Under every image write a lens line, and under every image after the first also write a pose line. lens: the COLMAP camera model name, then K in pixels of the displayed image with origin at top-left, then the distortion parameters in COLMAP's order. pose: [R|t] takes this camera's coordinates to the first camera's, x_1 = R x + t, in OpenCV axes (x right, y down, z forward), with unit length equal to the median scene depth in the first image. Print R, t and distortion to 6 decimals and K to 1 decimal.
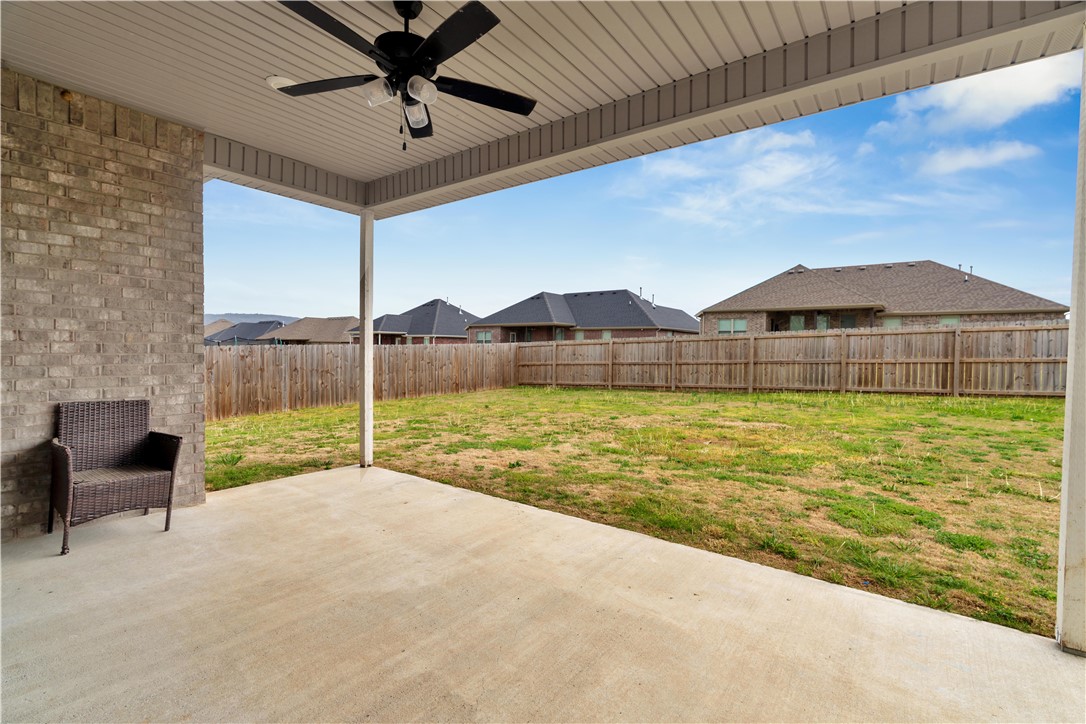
lens RADIAL K [[497.7, 0, 549.6], [0, 497.7, 353.6], [0, 0, 1]] dist [-0.004339, 0.000230]
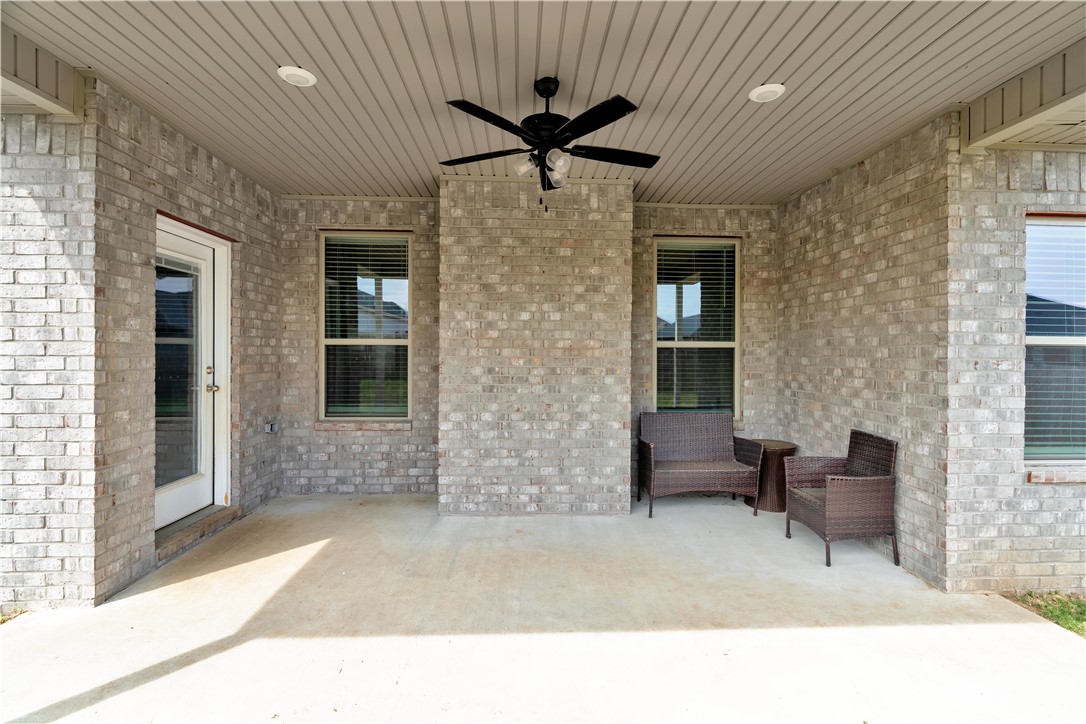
lens RADIAL K [[497.7, 0, 549.6], [0, 497.7, 353.6], [0, 0, 1]] dist [-0.004339, 0.000230]
pose [[-0.777829, -0.022402, -0.628077, 0.291575], [-0.027273, 0.999626, -0.001879, -0.053659], [0.627885, 0.015668, -0.778149, 1.331013]]
